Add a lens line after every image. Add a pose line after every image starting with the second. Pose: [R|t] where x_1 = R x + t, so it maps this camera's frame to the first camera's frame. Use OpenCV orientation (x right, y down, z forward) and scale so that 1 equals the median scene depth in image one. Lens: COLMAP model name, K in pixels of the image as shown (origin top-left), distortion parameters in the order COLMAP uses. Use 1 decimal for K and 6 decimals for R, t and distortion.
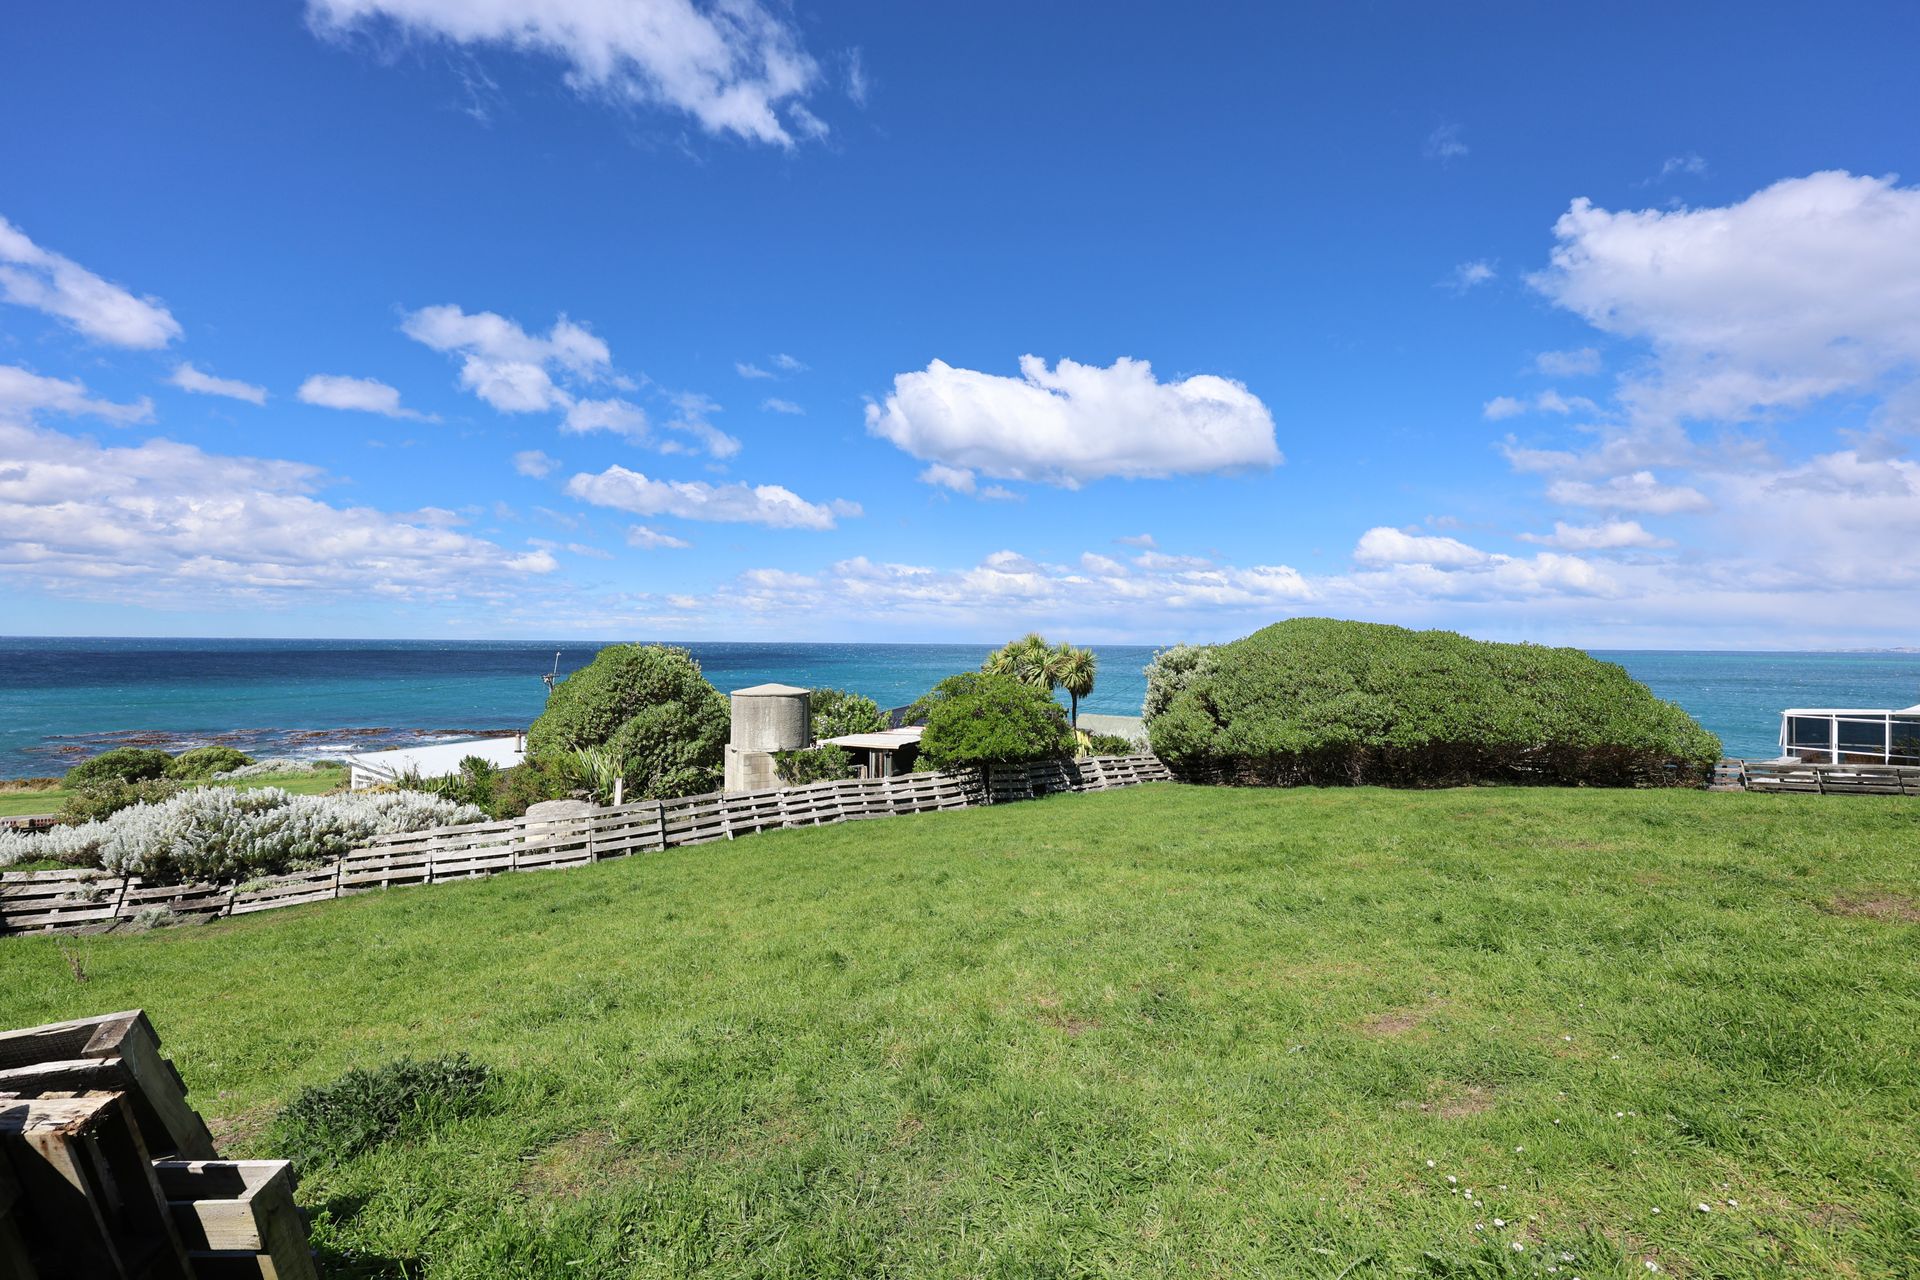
lens RADIAL K [[861.3, 0, 960.0], [0, 861.3, 640.0], [0, 0, 1]] dist [0.000187, 0.000008]
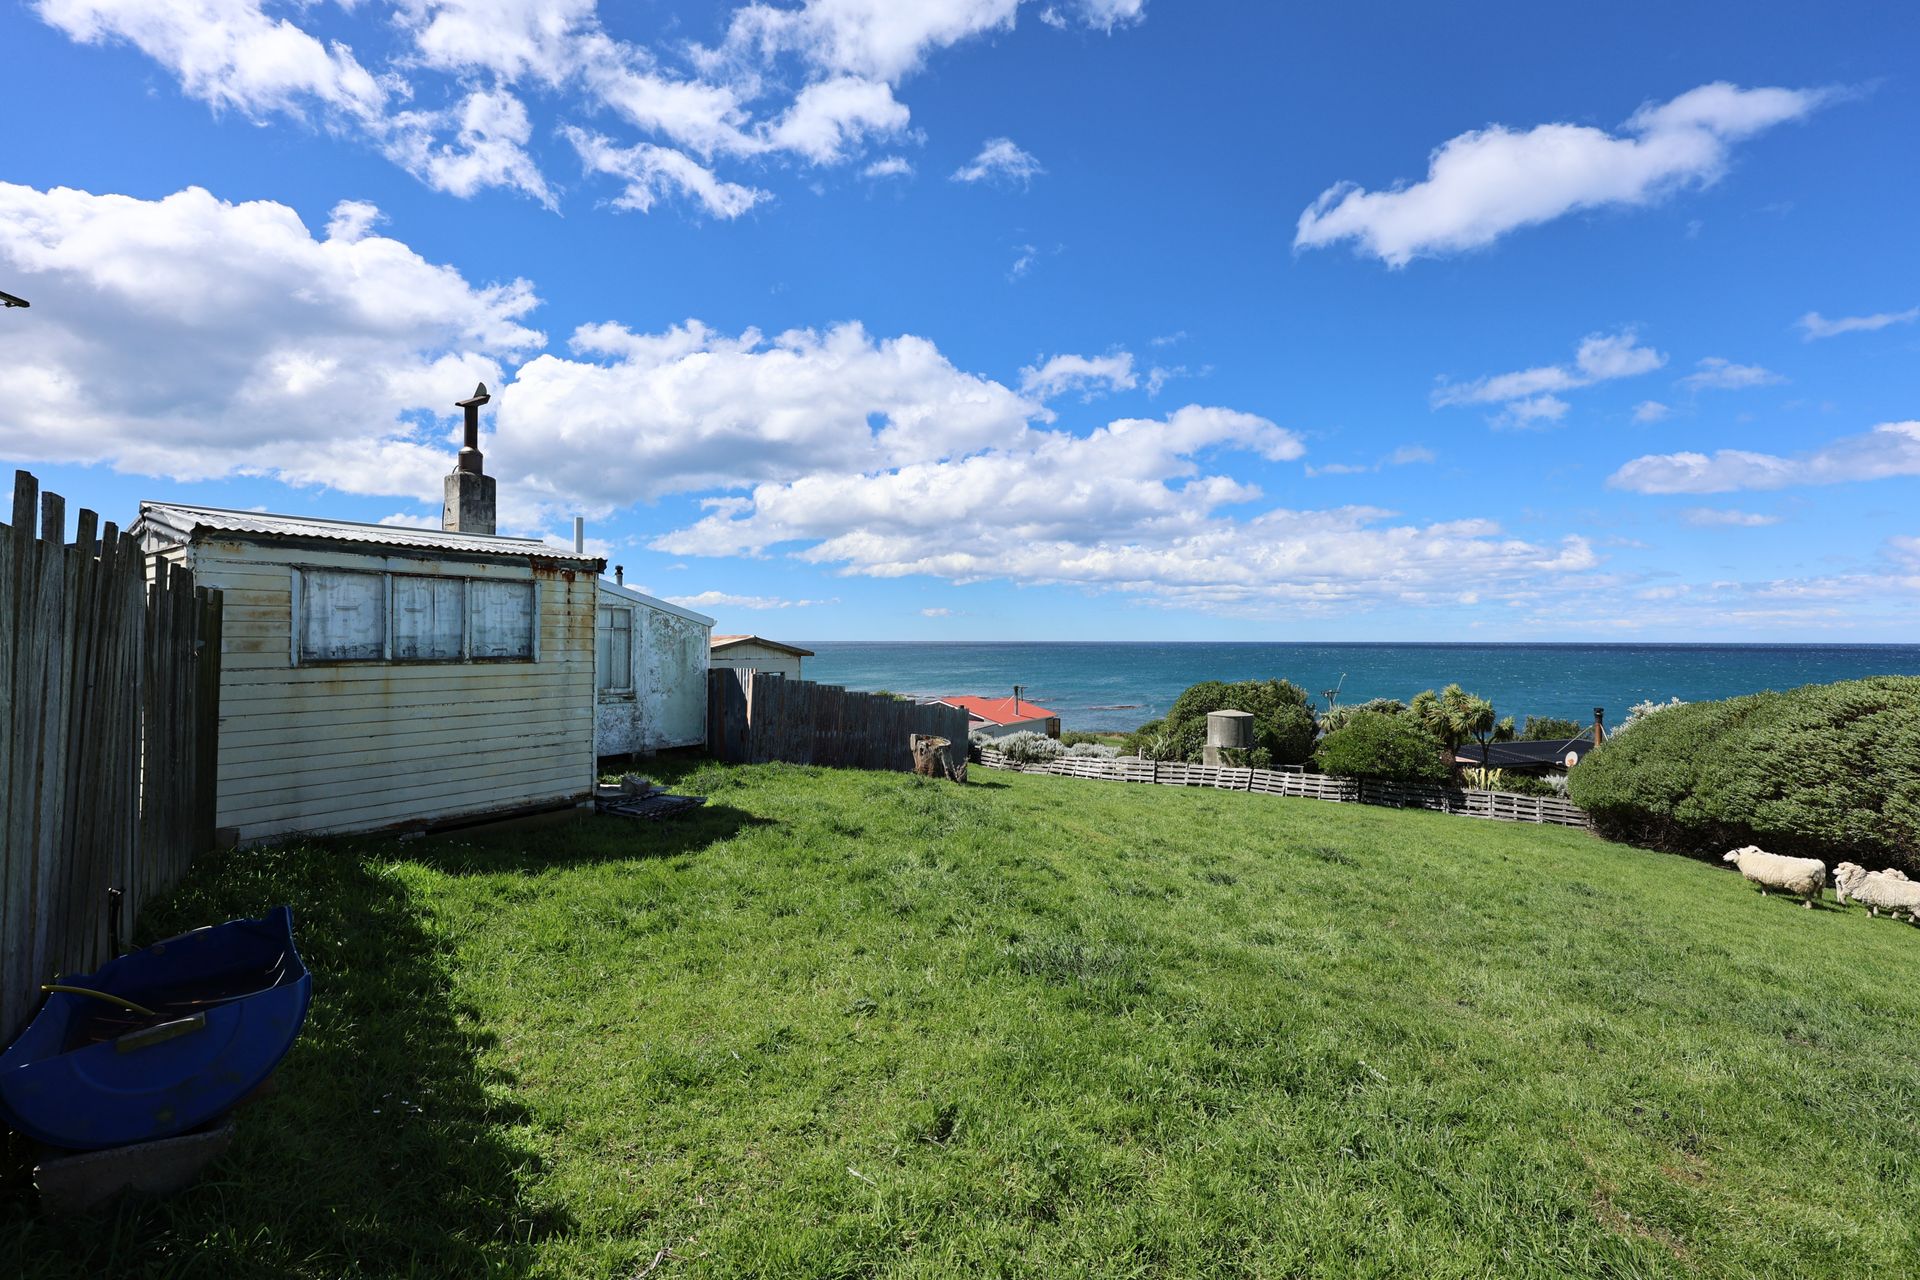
lens RADIAL K [[861.3, 0, 960.0], [0, 861.3, 640.0], [0, 0, 1]] dist [0.000187, 0.000008]
pose [[0.380493, 0.014184, -0.924675, 0.230633], [0.003363, 0.999855, 0.016721, -0.024089], [0.924778, -0.009472, 0.380390, -0.039691]]
